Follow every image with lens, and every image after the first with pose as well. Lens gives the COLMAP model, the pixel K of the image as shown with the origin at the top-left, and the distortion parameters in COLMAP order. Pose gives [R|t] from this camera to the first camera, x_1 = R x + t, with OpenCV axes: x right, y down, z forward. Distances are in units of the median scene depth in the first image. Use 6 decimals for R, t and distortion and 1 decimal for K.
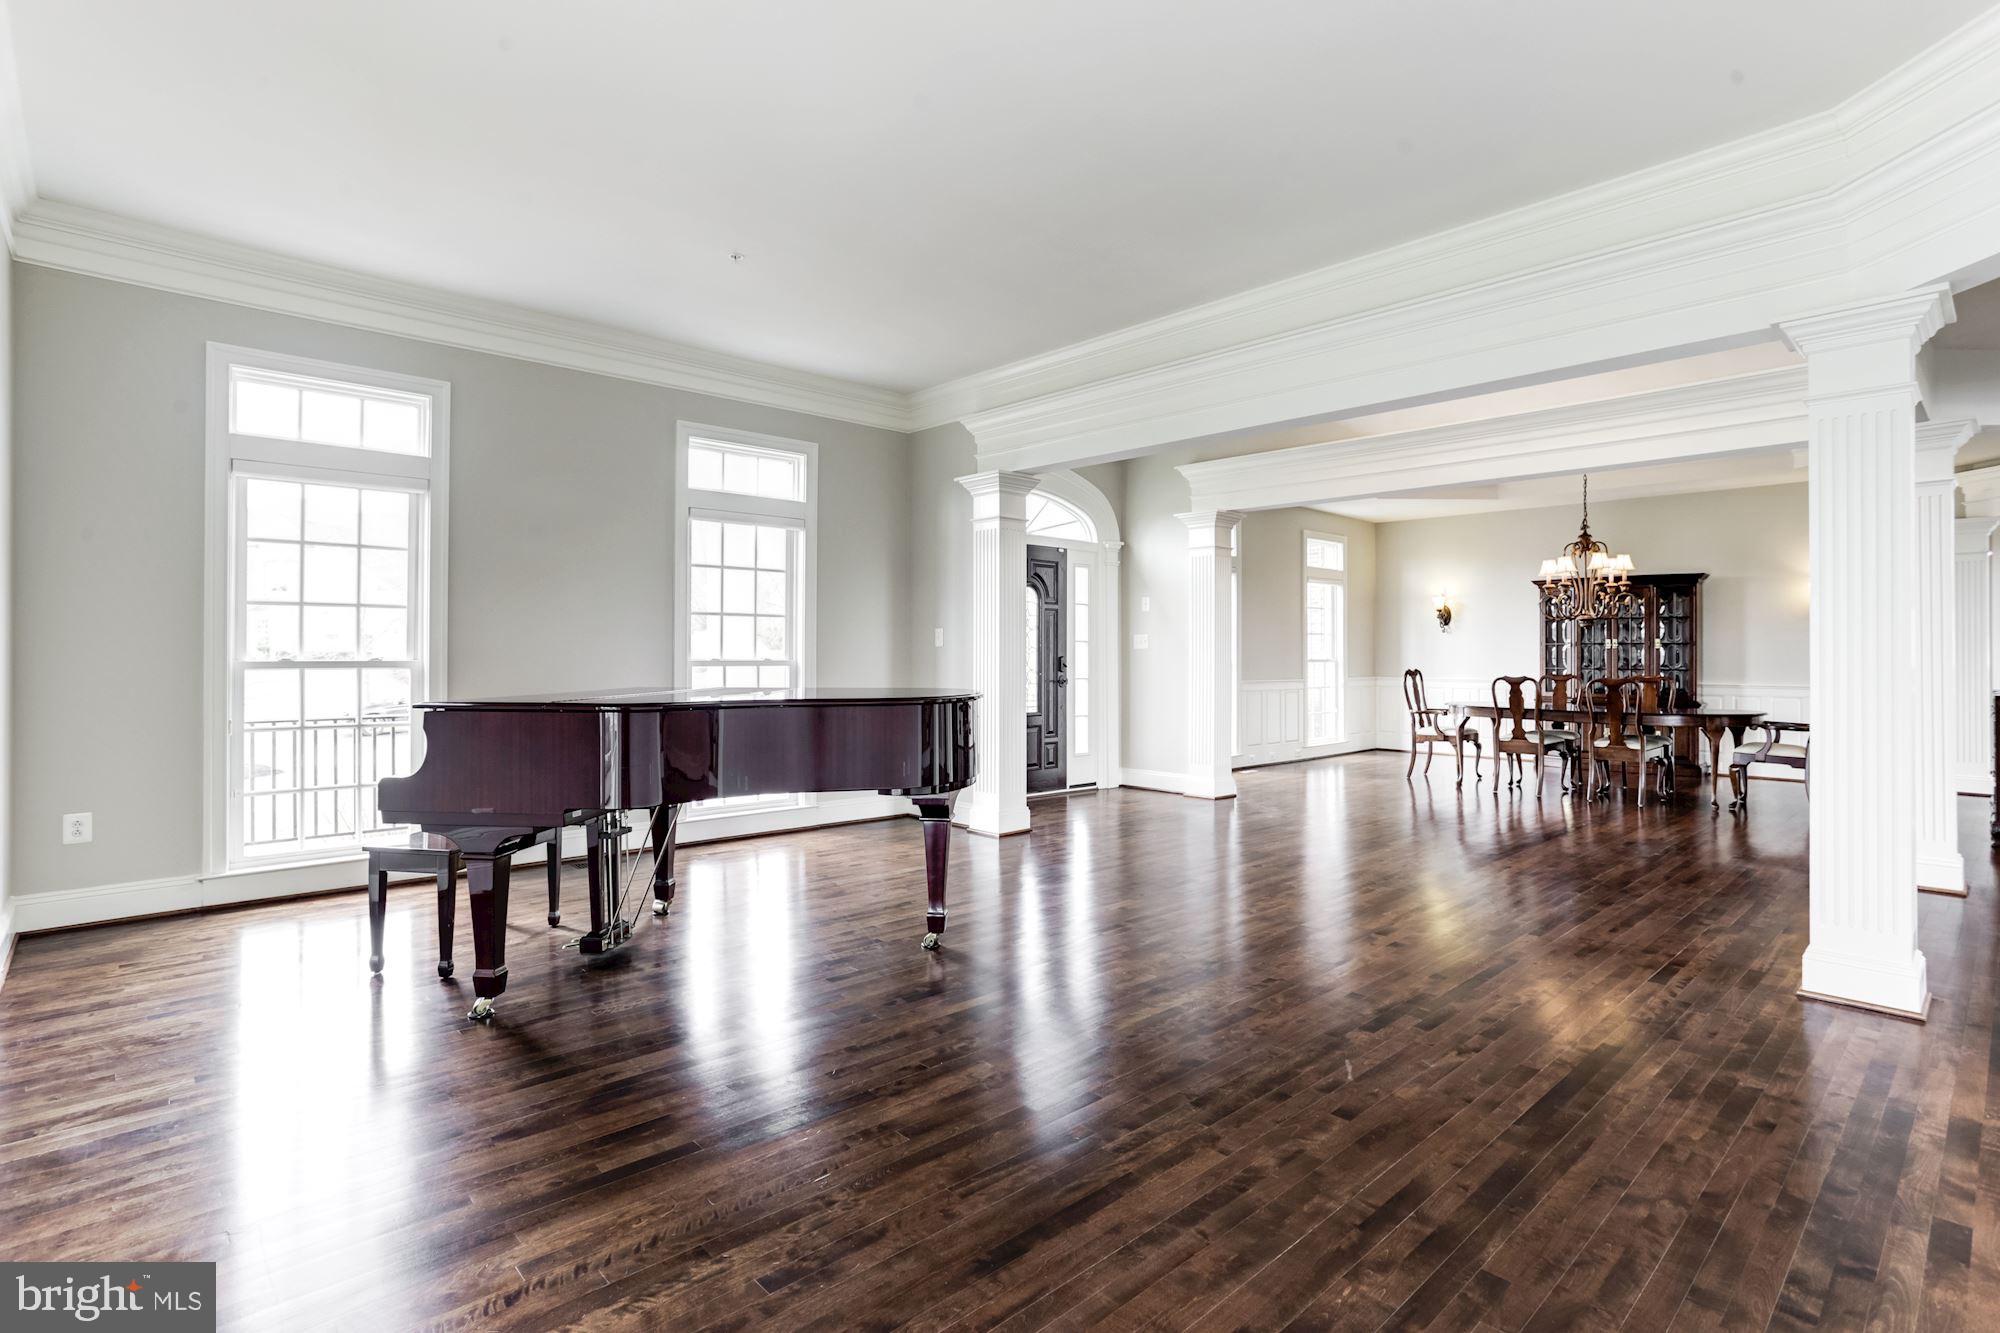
lens RADIAL K [[974.9, 0, 1007.8], [0, 974.9, 654.3], [0, 0, 1]] dist [-0.003394, -0.000004]
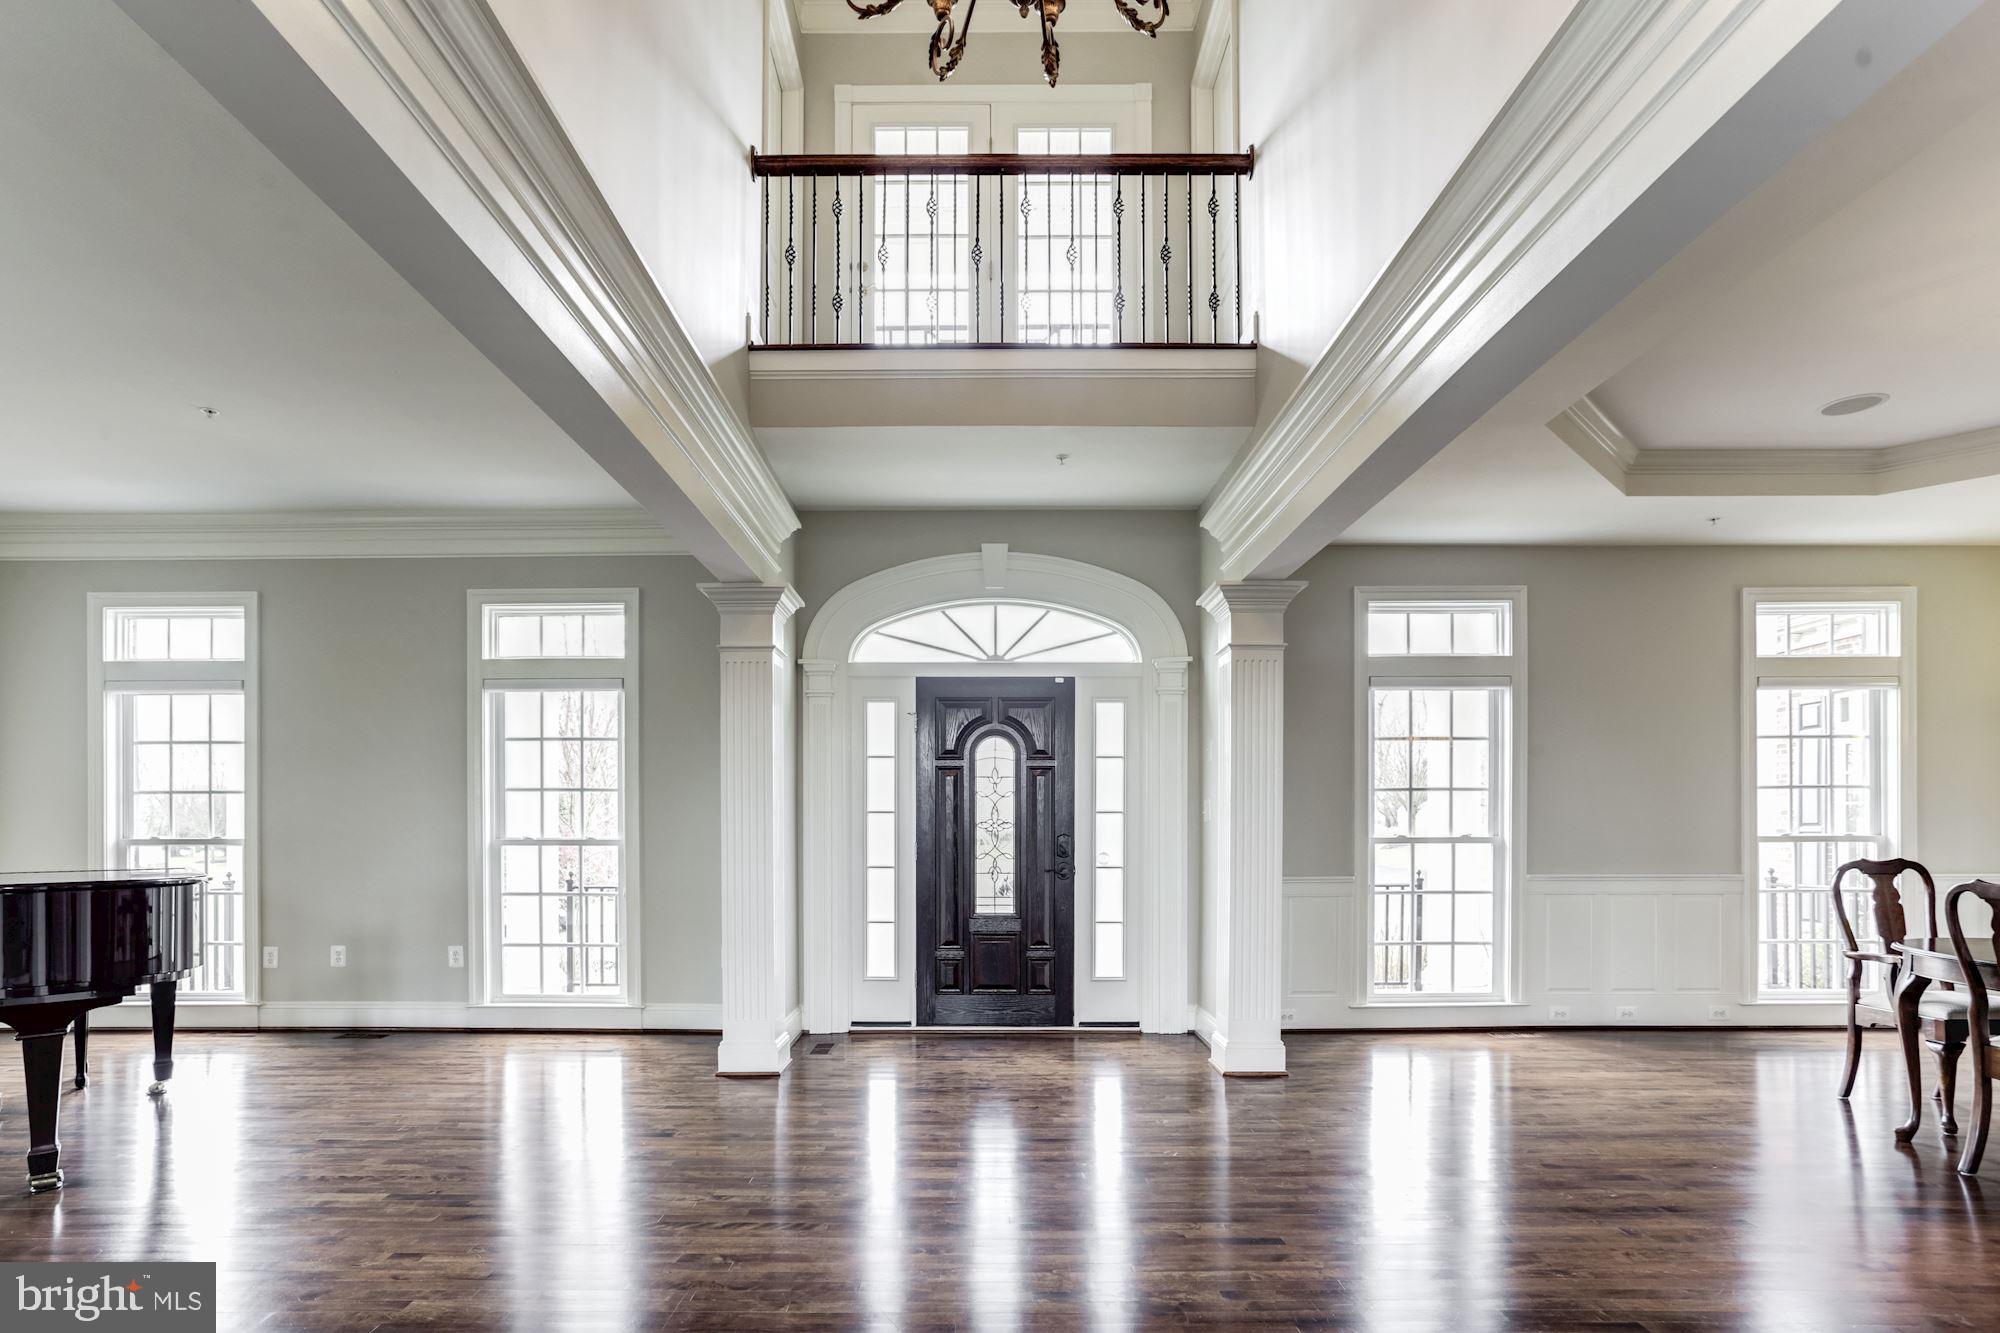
lens RADIAL K [[974.9, 0, 998.1], [0, 974.9, 845.5], [0, 0, 1]] dist [-0.003394, -0.000004]
pose [[0.728313, 0.006381, -0.685215, 0.499171], [0.003307, 0.999912, 0.012827, 0.001274], [0.685236, -0.011608, 0.728228, 0.467456]]
